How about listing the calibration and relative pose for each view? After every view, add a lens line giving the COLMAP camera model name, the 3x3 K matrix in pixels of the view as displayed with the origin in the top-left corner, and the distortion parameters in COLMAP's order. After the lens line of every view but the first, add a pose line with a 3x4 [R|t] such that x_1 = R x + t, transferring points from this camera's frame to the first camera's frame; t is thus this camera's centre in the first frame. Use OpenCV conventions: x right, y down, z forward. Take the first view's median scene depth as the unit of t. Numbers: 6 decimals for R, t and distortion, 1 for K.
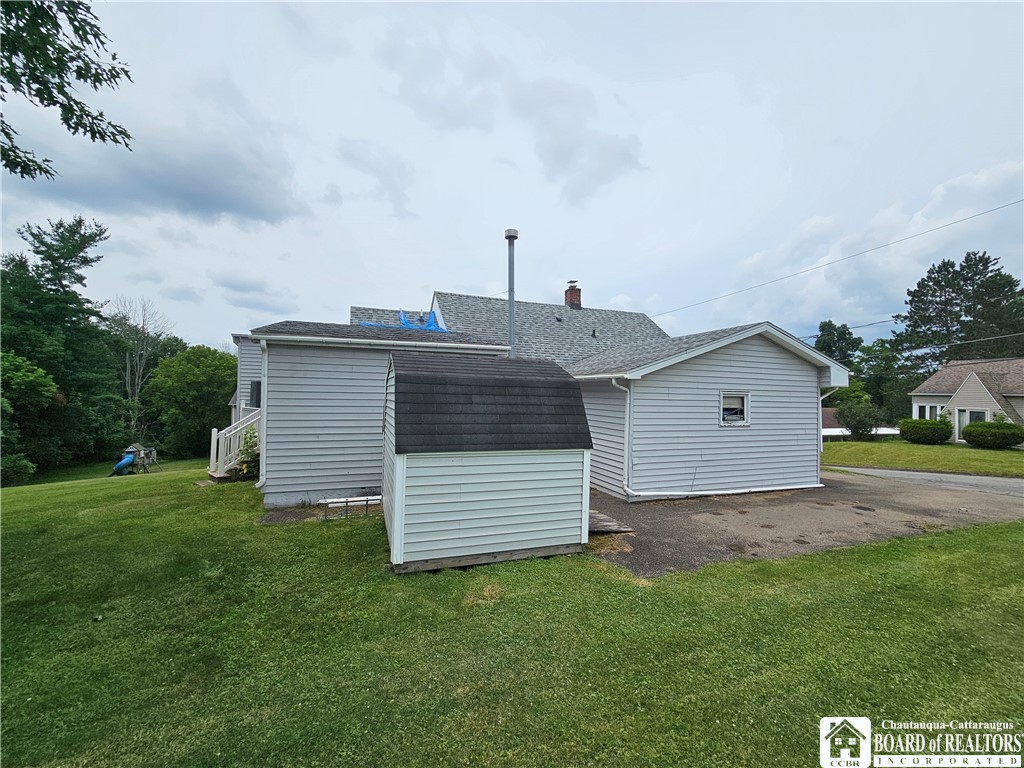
lens RADIAL K [[419.6, 0, 514.6], [0, 419.6, 383.6], [0, 0, 1]] dist [-0.004517, 0.000616]
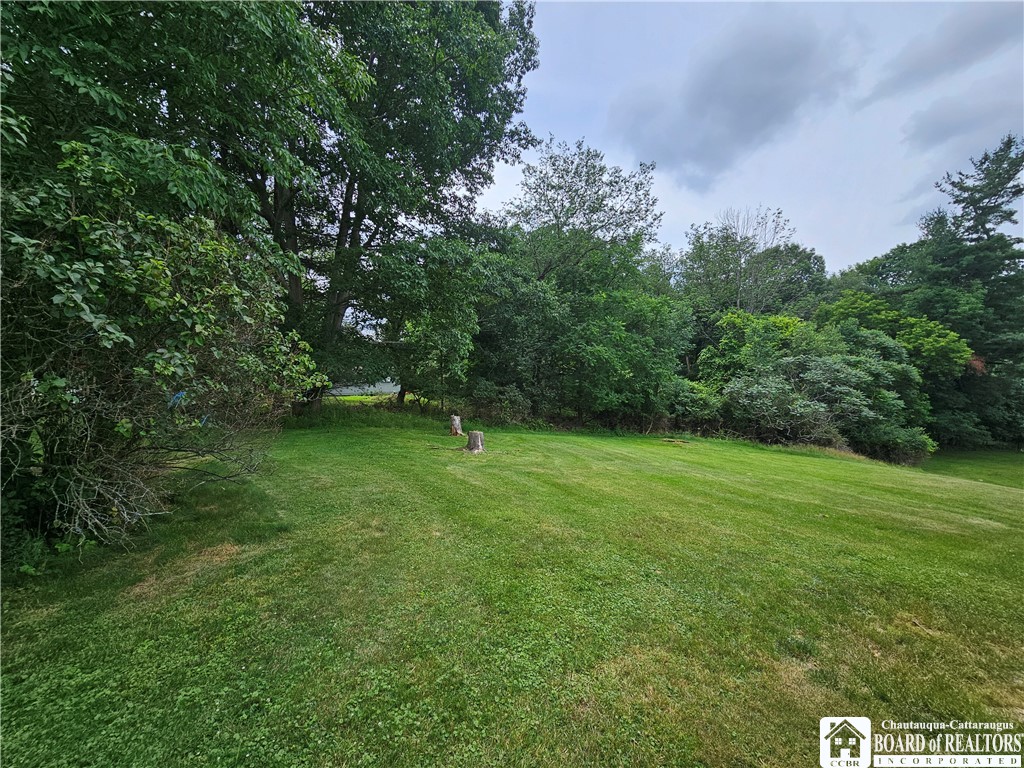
lens RADIAL K [[419.6, 0, 516.1], [0, 419.6, 381.9], [0, 0, 1]] dist [-0.004517, 0.000616]
pose [[-0.135119, 0.036471, -0.990158, -0.127730], [0.030385, 0.999005, 0.032651, 0.009979], [0.990363, -0.025675, -0.136092, 0.185294]]
